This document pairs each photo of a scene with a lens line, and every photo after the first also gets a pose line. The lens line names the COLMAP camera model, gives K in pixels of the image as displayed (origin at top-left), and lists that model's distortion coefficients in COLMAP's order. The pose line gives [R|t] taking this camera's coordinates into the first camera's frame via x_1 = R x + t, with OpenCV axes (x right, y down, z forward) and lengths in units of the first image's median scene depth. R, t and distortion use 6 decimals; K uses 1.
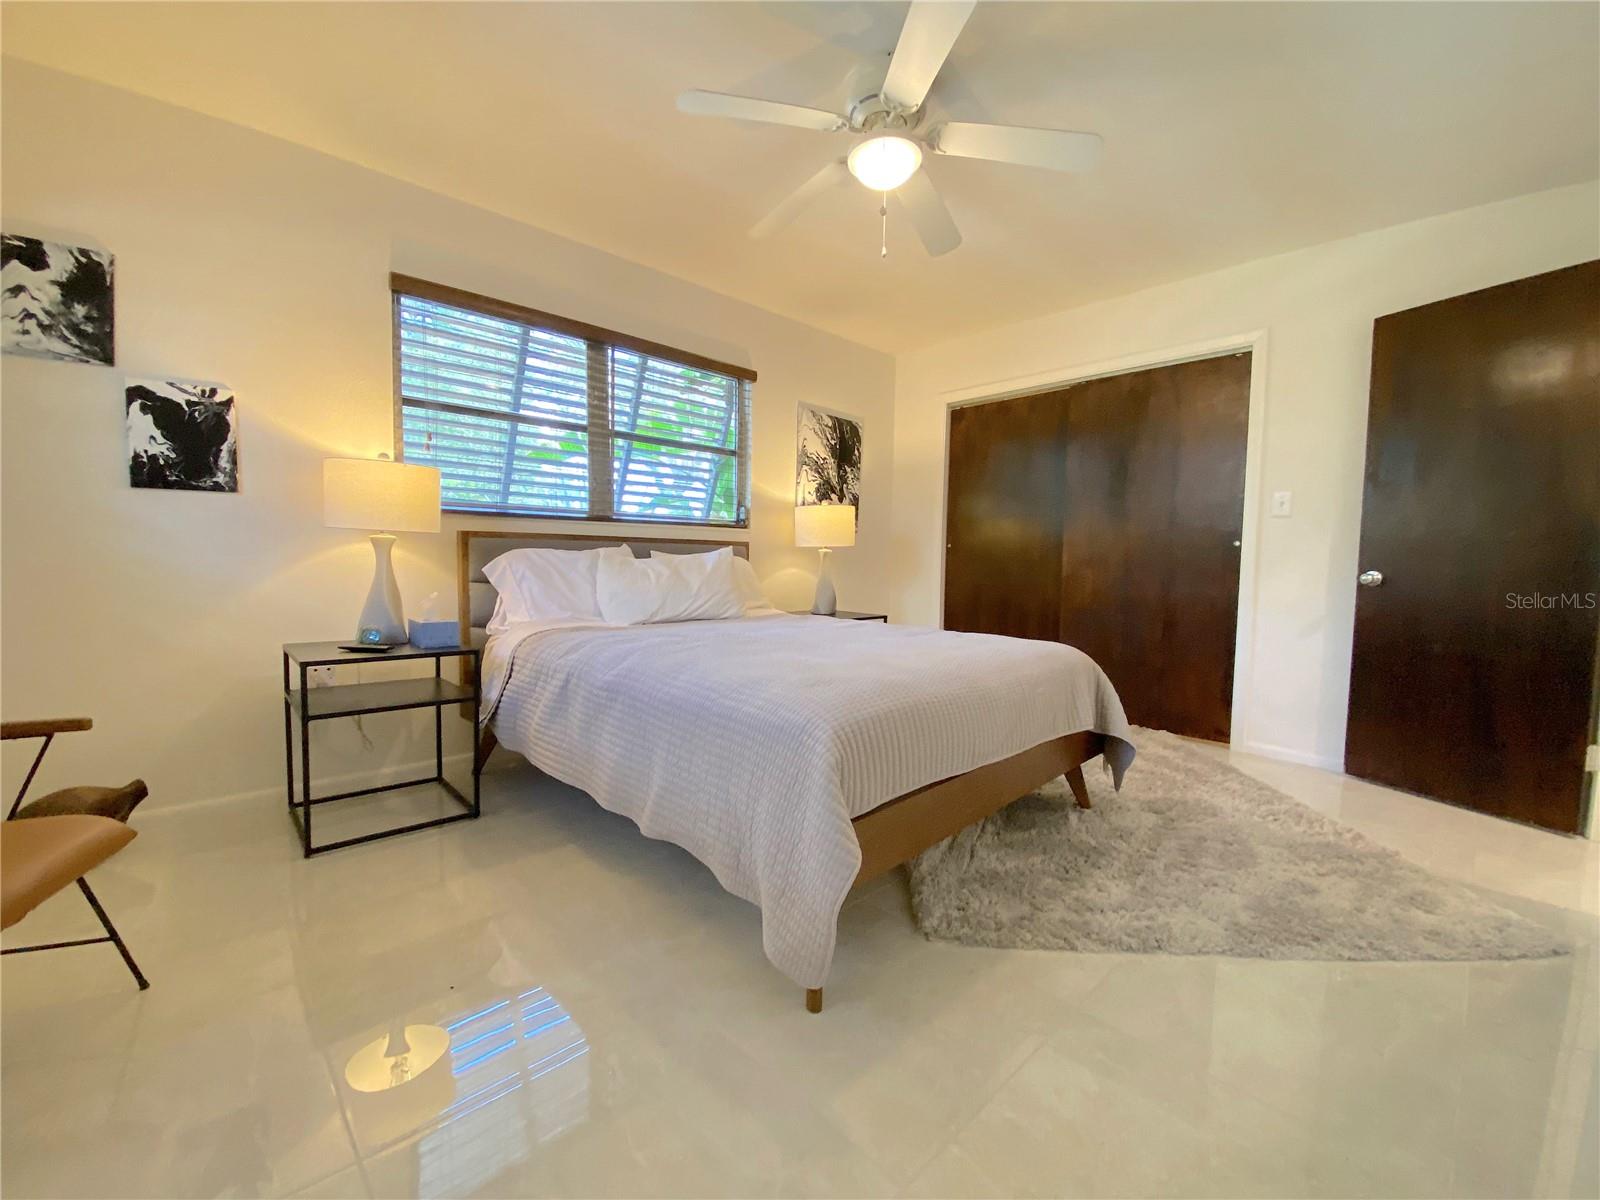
lens RADIAL K [[648.5, 0, 800.0], [0, 648.5, 600.0], [0, 0, 1]] dist [0.023604, -0.022094]
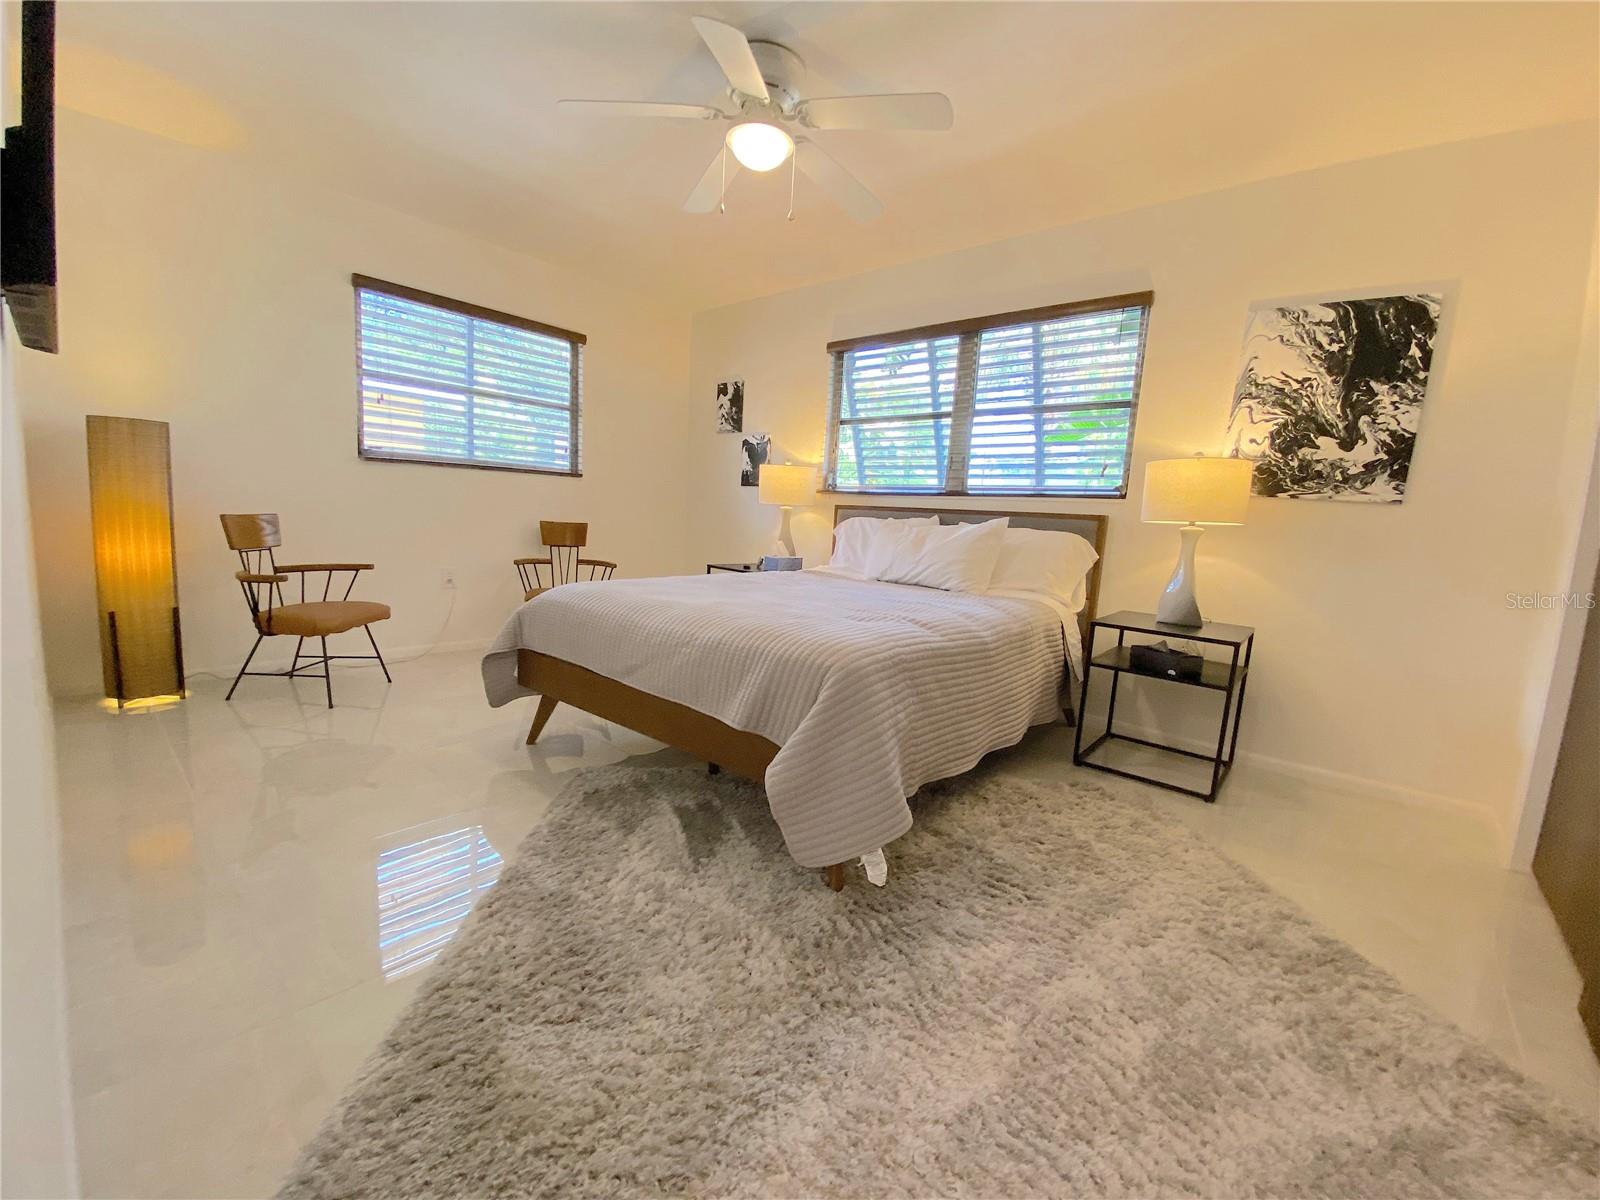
lens RADIAL K [[648.5, 0, 800.0], [0, 648.5, 600.0], [0, 0, 1]] dist [0.023604, -0.022094]
pose [[0.103832, 0.114553, -0.987976, 0.761250], [-0.123118, 0.987185, 0.101523, -0.025366], [0.986945, 0.111096, 0.116605, 0.611973]]
